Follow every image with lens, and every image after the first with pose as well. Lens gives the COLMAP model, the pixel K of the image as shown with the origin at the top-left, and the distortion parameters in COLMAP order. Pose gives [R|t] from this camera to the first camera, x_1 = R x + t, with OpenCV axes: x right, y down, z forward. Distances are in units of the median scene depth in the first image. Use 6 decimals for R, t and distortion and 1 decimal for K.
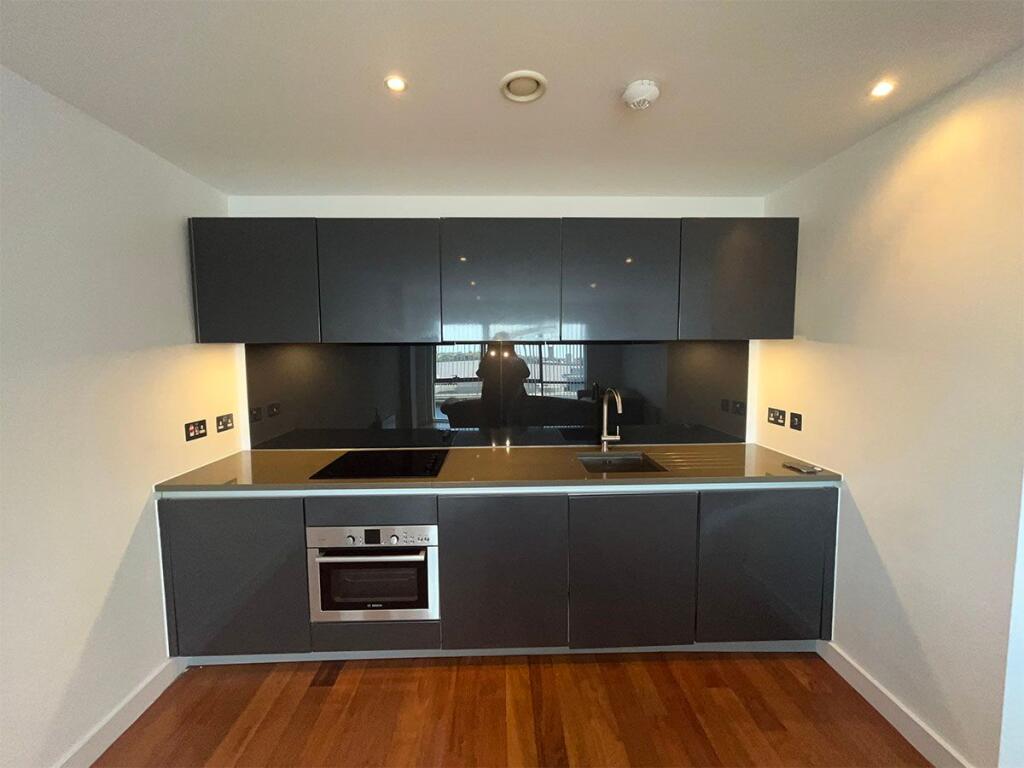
lens RADIAL K [[409.1, 0, 507.6], [0, 409.1, 385.4], [0, 0, 1]] dist [-0.010221, 0.000277]
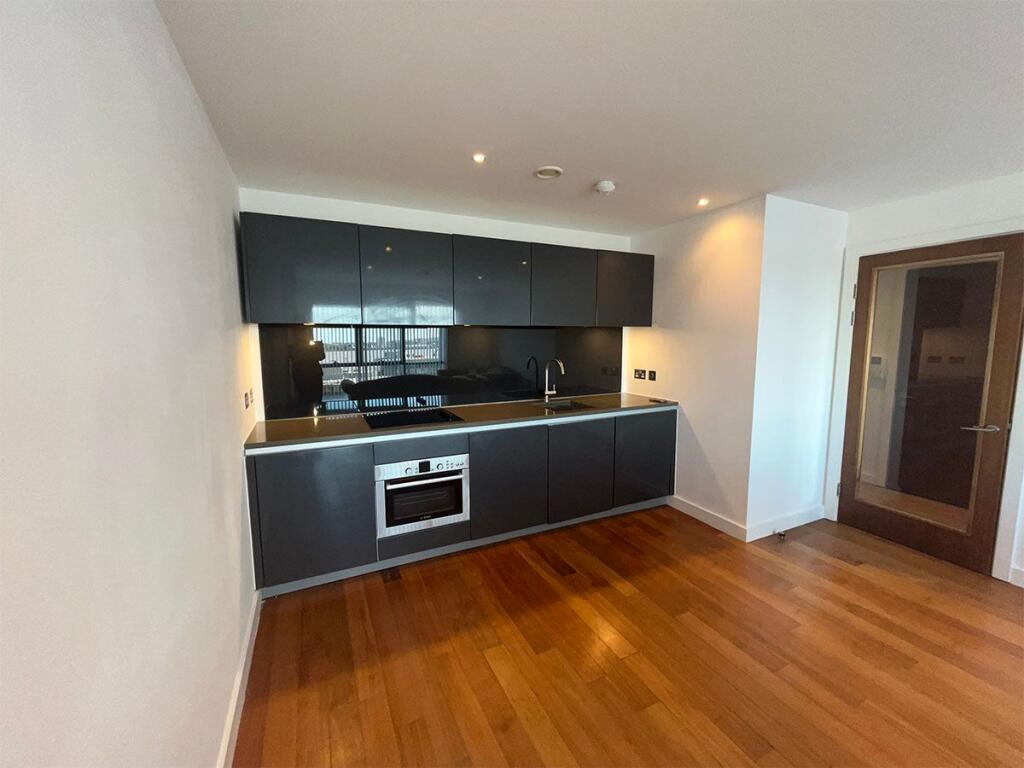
lens RADIAL K [[409.1, 0, 507.6], [0, 409.1, 385.4], [0, 0, 1]] dist [-0.010221, 0.000277]
pose [[0.914228, -0.043608, 0.402846, -0.581932], [0.028472, 0.998648, 0.043490, 0.041617], [-0.404197, -0.028290, 0.914234, -0.344898]]
